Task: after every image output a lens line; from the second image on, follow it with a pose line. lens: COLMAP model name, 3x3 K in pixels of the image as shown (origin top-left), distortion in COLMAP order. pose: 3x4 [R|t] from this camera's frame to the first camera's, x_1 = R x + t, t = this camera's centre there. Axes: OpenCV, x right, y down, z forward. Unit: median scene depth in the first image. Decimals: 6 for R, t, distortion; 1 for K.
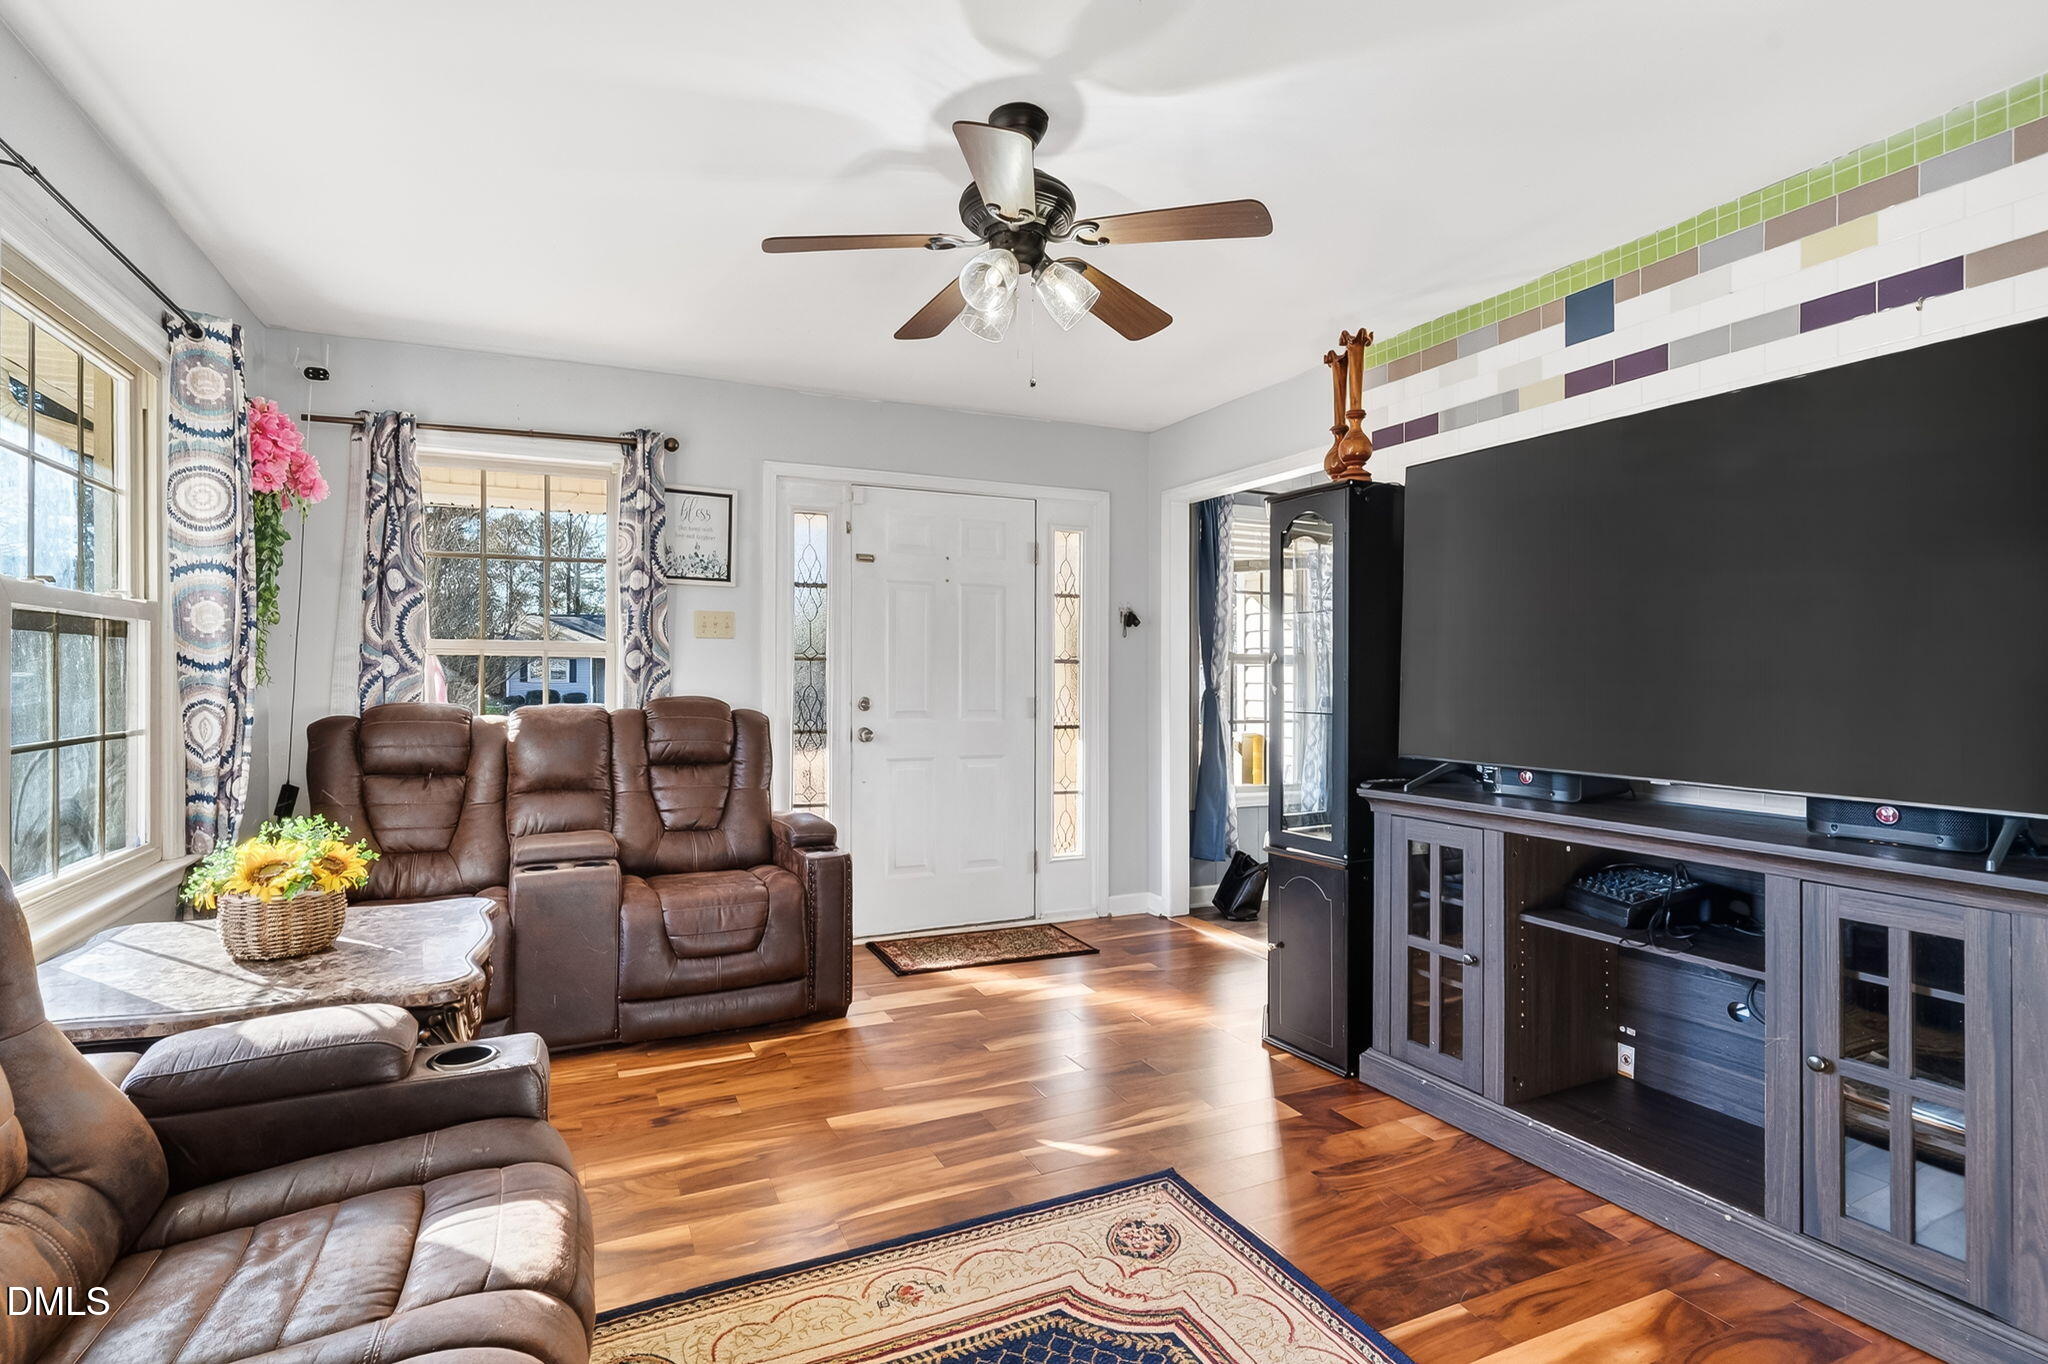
lens RADIAL K [[984.1, 0, 997.9], [0, 984.1, 672.4], [0, 0, 1]] dist [-0.001297, -0.000066]
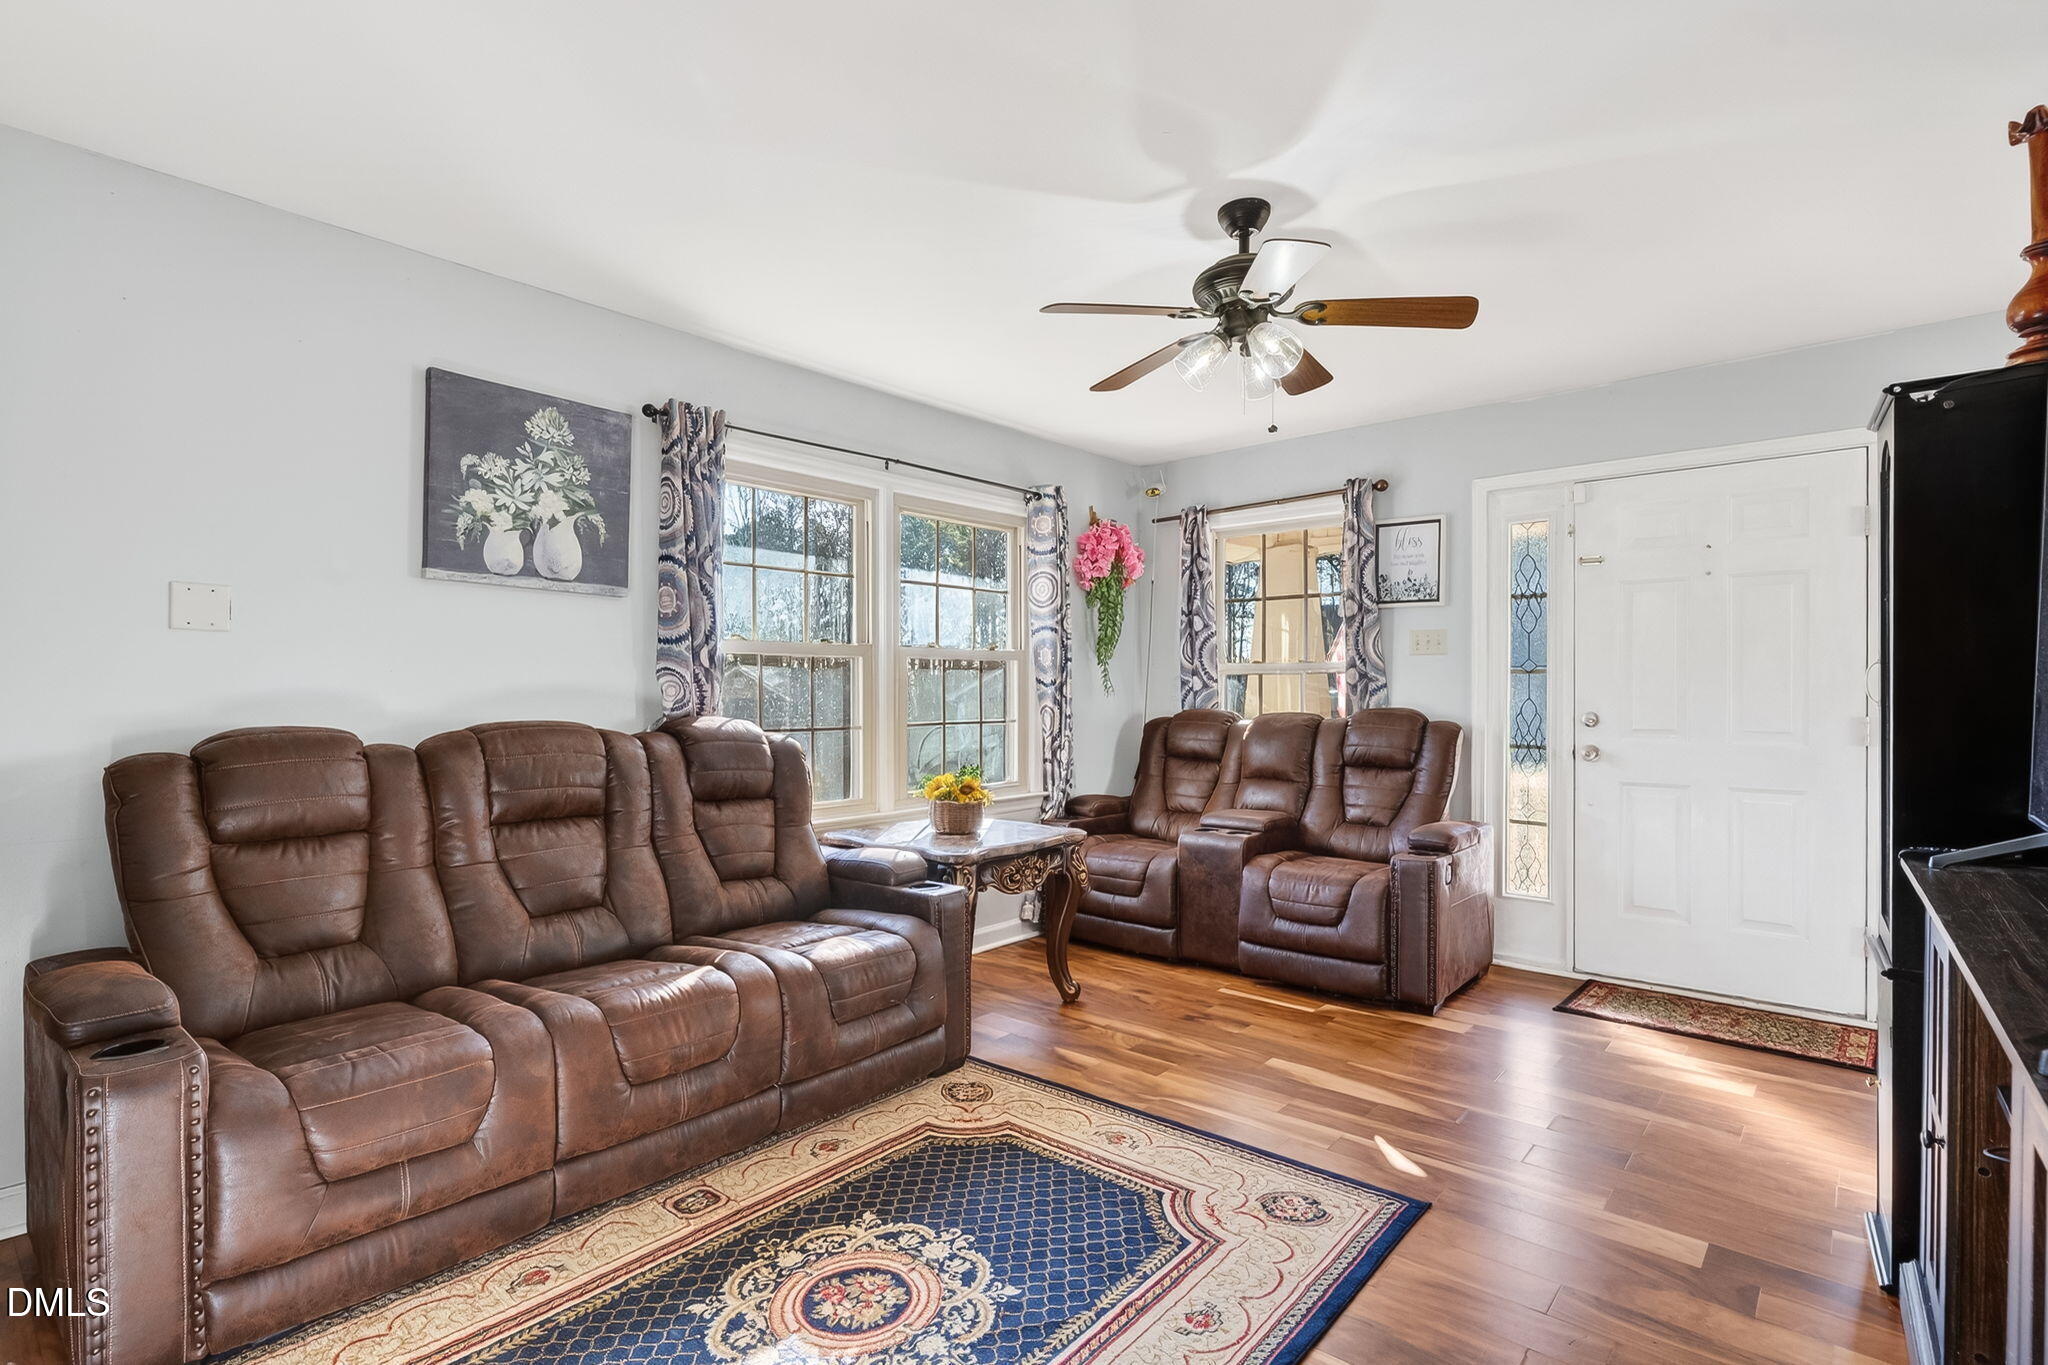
lens RADIAL K [[978.5, 0, 1013.6], [0, 978.5, 689.7], [0, 0, 1]] dist [0.003063, 0.000124]
pose [[0.424493, -0.003965, -0.905422, 0.617039], [0.003578, 0.999990, -0.002702, 0.006070], [0.905424, -0.002092, 0.424503, 0.166349]]
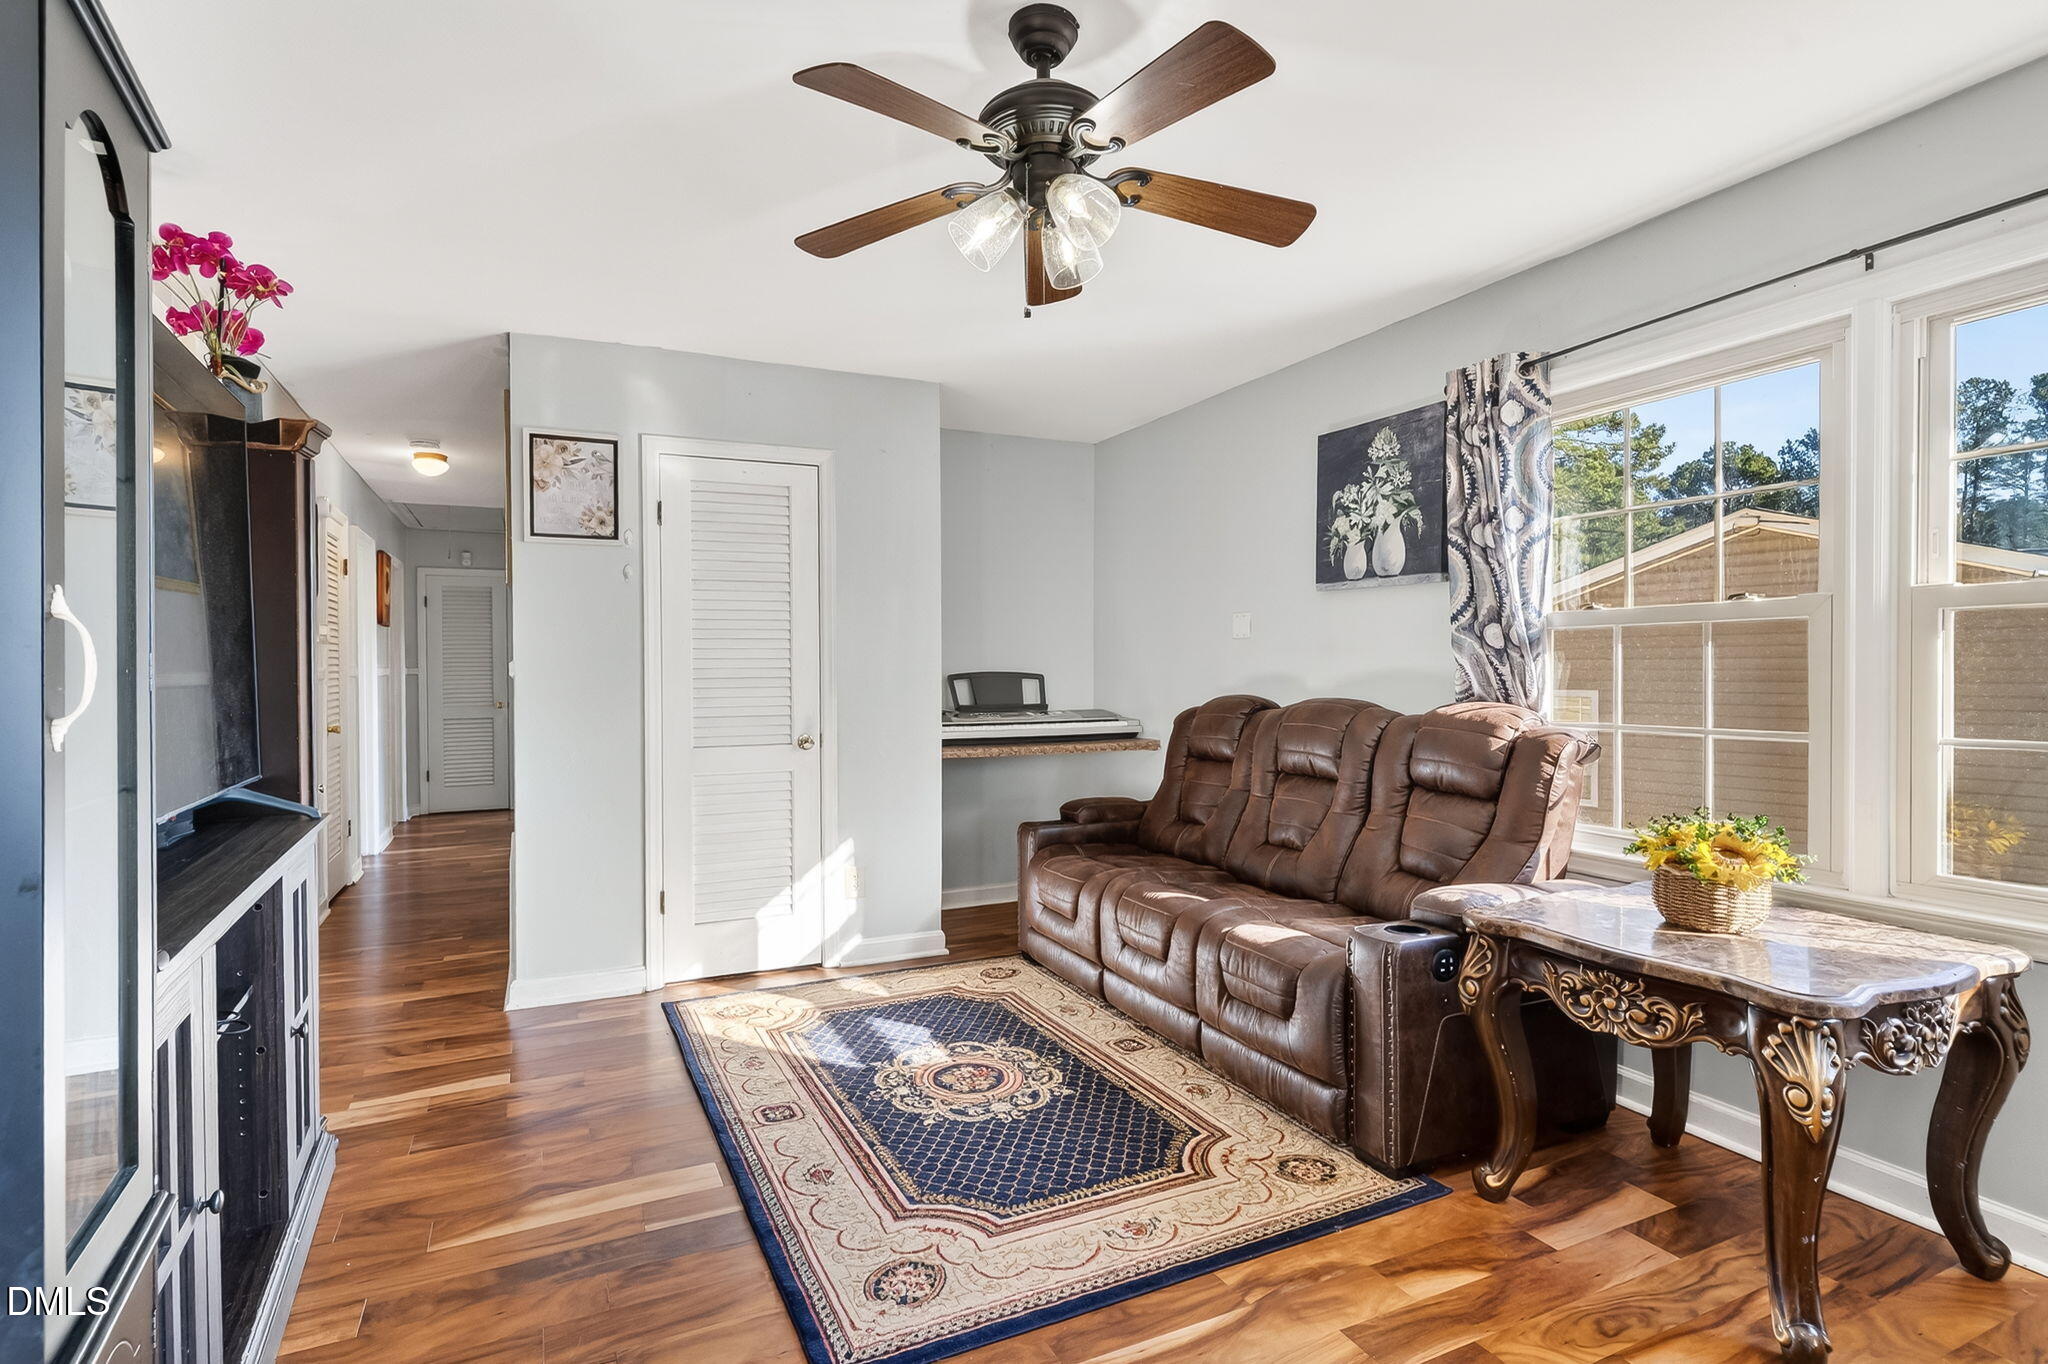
lens RADIAL K [[1010.8, 0, 1025.1], [0, 1010.8, 678.4], [0, 0, 1]] dist [0.001766, 0.000153]
pose [[-0.999333, -0.000305, -0.036518, 0.043593], [-0.000559, 0.999976, 0.006922, 0.000862], [0.036515, 0.006938, -0.999309, 1.215104]]
